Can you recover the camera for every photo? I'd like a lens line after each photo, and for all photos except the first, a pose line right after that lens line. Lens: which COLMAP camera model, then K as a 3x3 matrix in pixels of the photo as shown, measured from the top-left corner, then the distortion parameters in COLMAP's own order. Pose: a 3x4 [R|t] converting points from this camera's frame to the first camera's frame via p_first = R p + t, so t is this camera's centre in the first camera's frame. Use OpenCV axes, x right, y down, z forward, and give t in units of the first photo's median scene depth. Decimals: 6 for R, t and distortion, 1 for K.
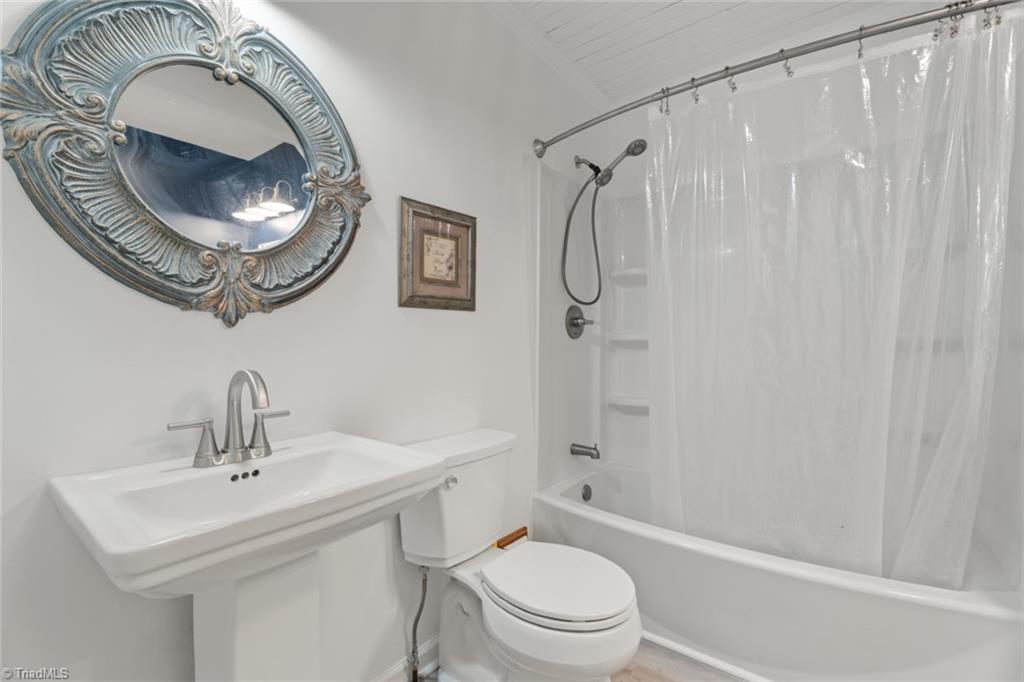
lens RADIAL K [[454.9, 0, 506.7], [0, 454.9, 339.6], [0, 0, 1]] dist [-0.004393, 0.000212]
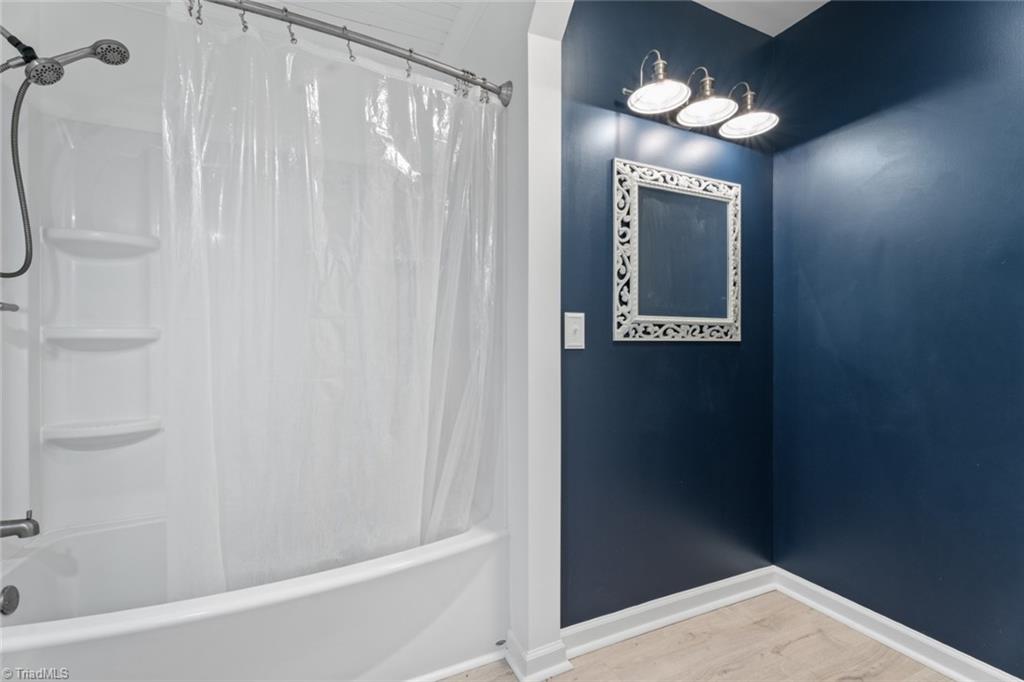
lens RADIAL K [[454.9, 0, 513.7], [0, 454.9, 341.6], [0, 0, 1]] dist [-0.004393, 0.000212]
pose [[0.448585, -0.006187, 0.893719, -0.048785], [0.000556, 0.999978, 0.006644, 0.002731], [-0.893740, -0.002483, 0.448579, 0.165148]]
